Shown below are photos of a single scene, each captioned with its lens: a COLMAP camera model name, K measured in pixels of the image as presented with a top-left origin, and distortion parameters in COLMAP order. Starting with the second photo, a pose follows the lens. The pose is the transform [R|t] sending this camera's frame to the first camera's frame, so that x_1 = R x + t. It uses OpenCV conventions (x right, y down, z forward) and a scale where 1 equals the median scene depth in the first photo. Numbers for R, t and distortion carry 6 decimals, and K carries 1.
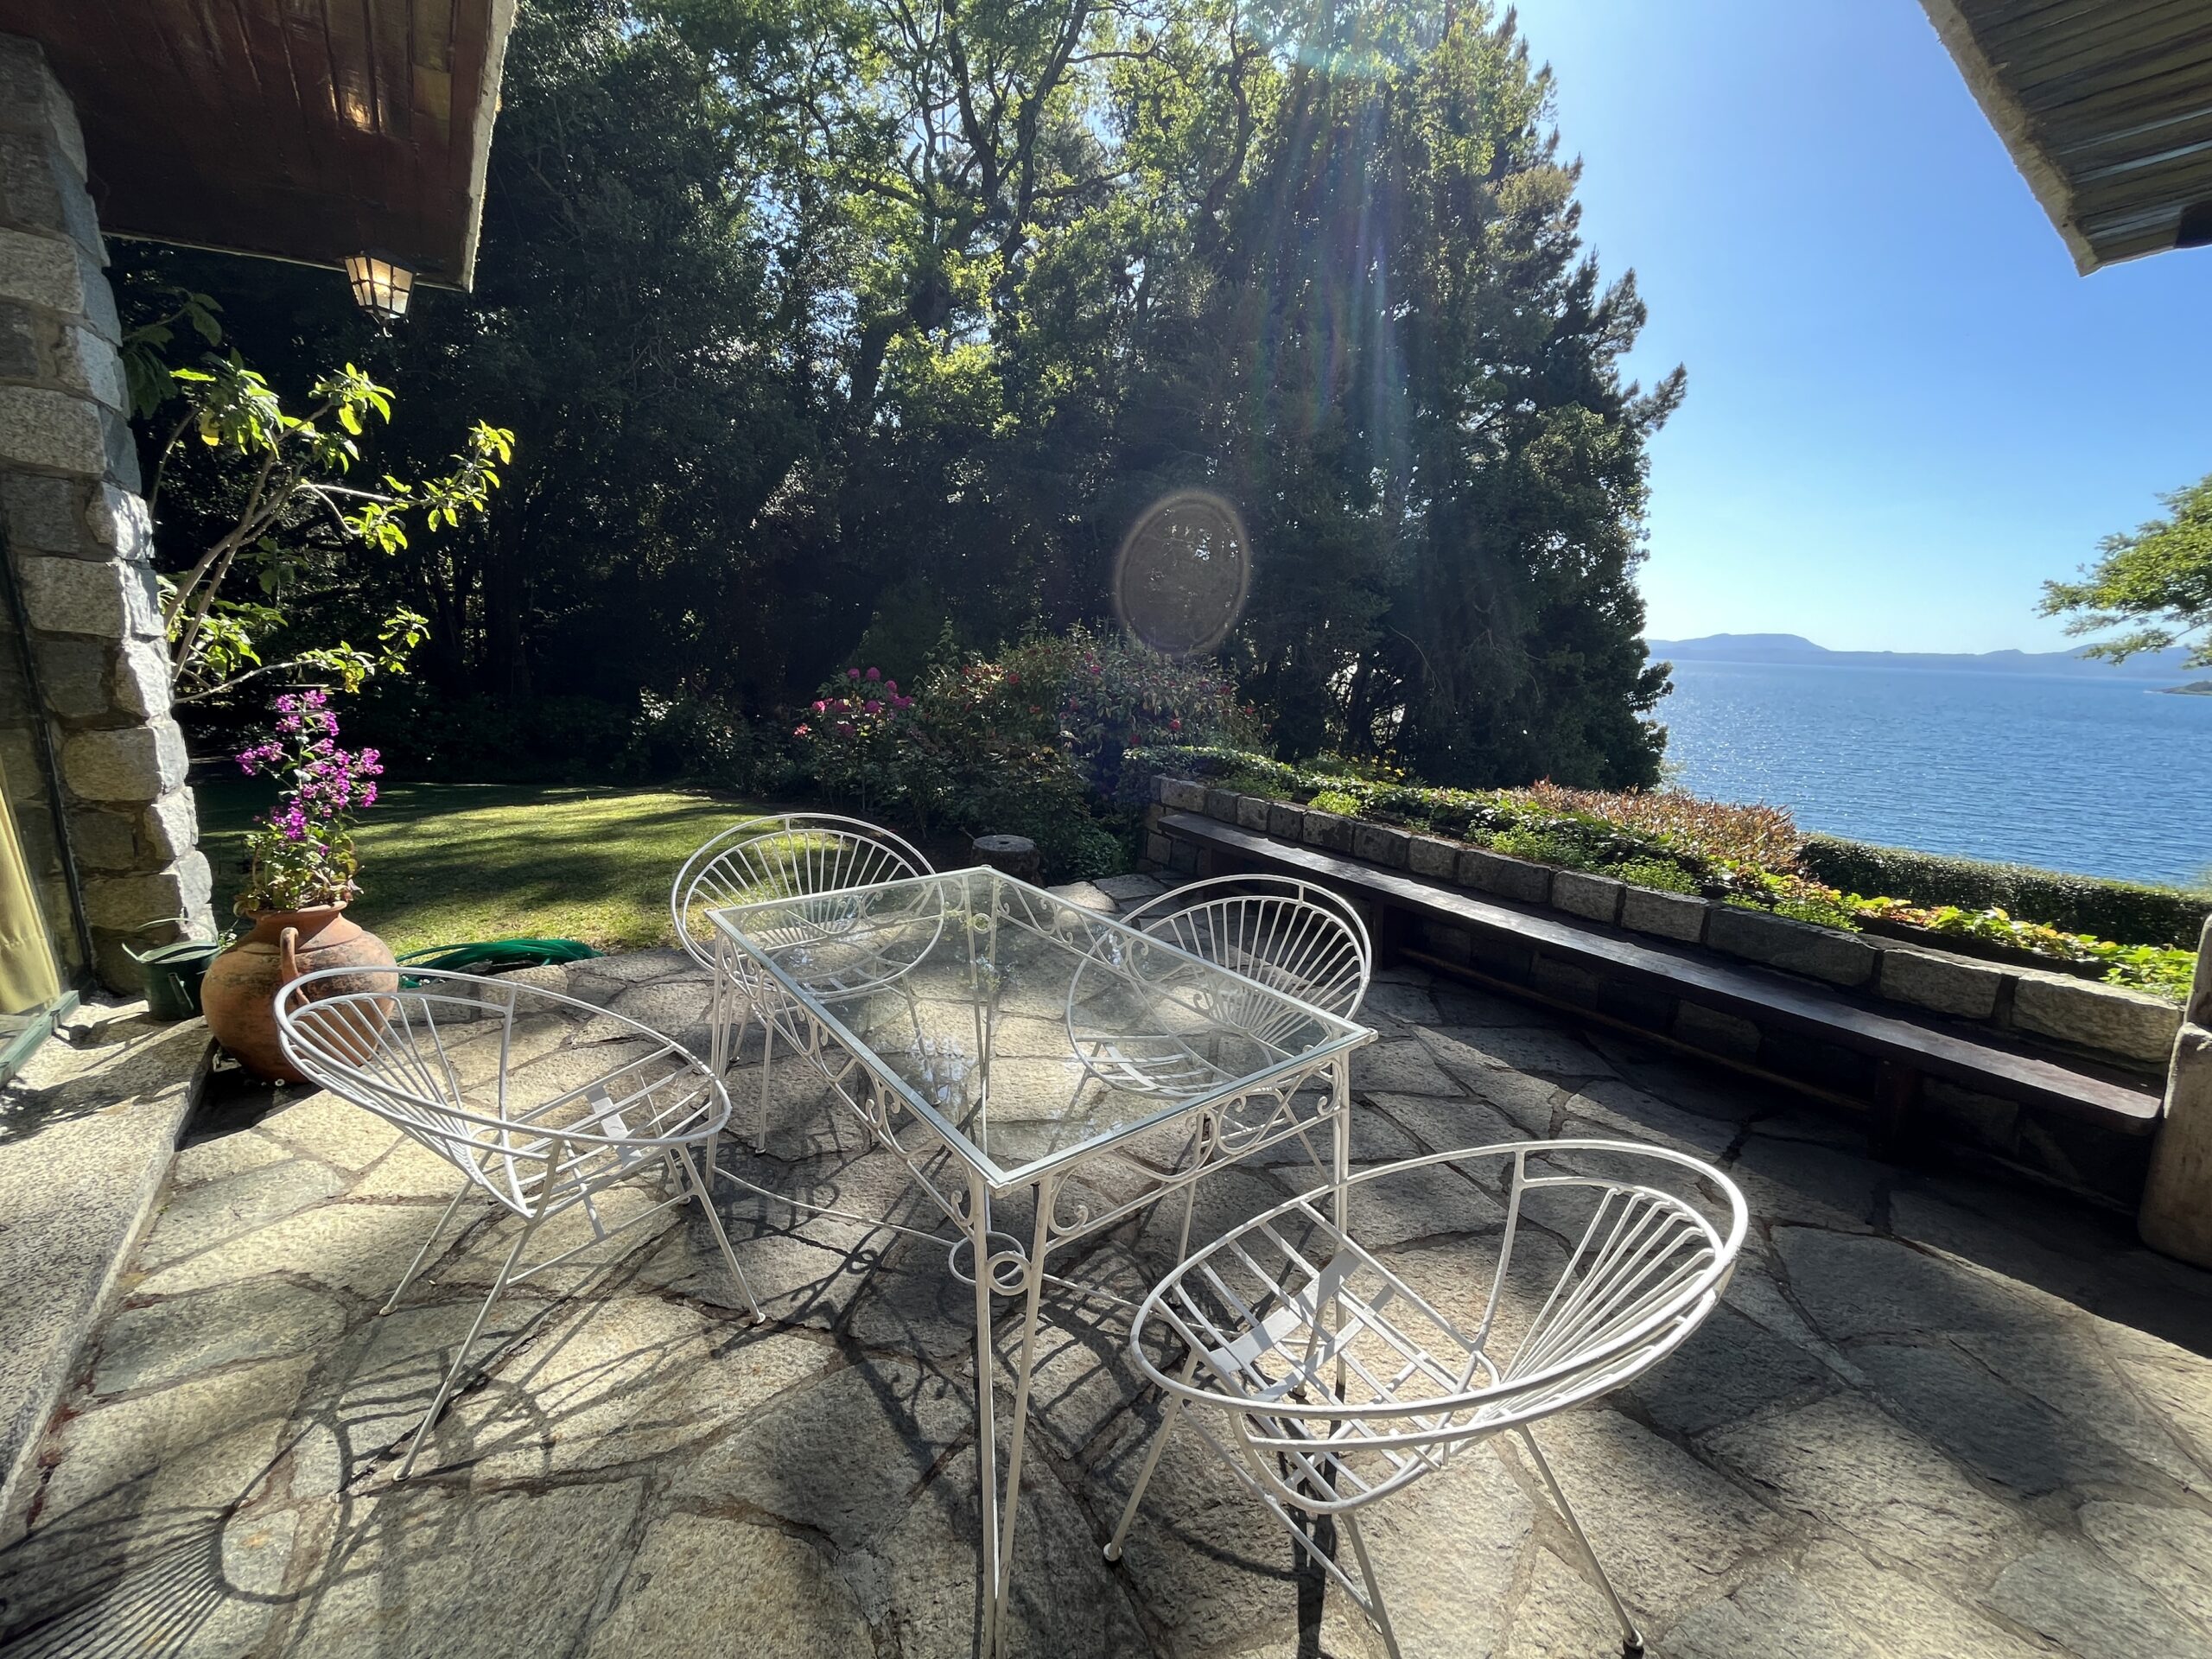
lens RADIAL K [[890.1, 0, 1103.8], [0, 890.1, 828.1], [0, 0, 1]] dist [-0.002787, -0.000162]
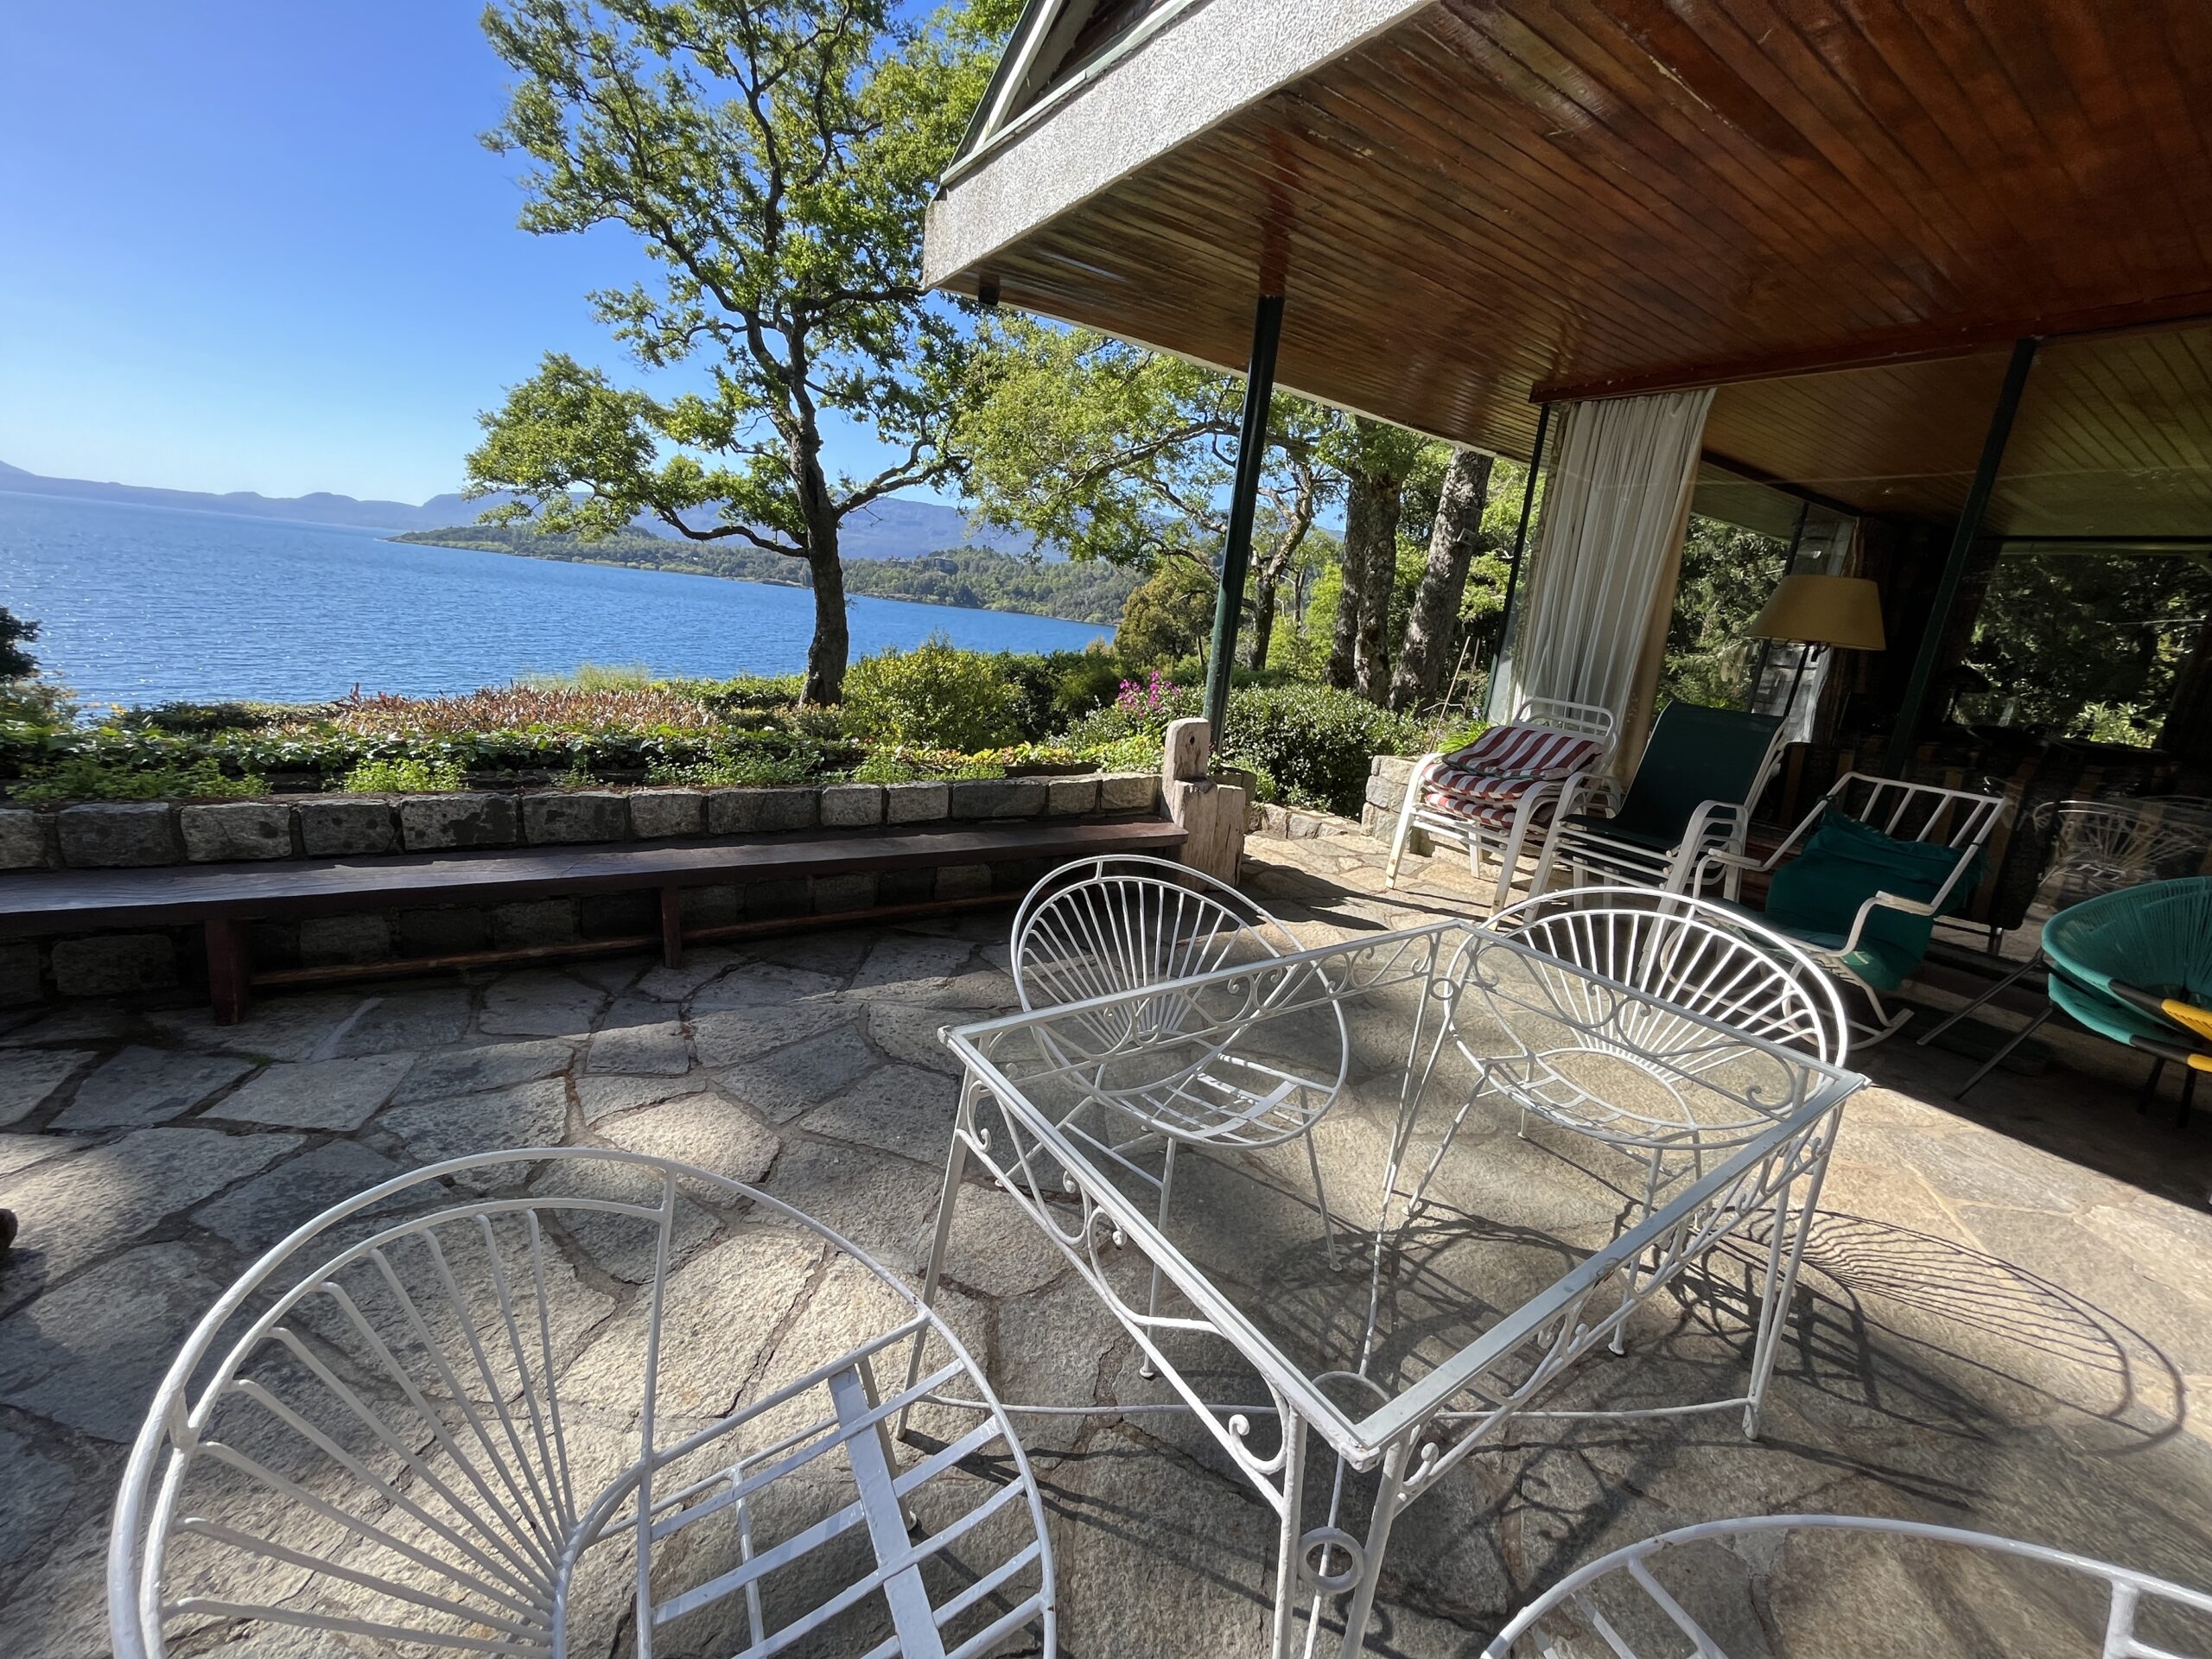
lens RADIAL K [[890.1, 0, 1103.8], [0, 890.1, 828.1], [0, 0, 1]] dist [-0.002787, -0.000162]
pose [[0.046566, -0.276910, 0.959767, -0.618030], [0.112754, 0.956126, 0.270389, -0.205713], [-0.992531, 0.095627, 0.075746, 0.912685]]
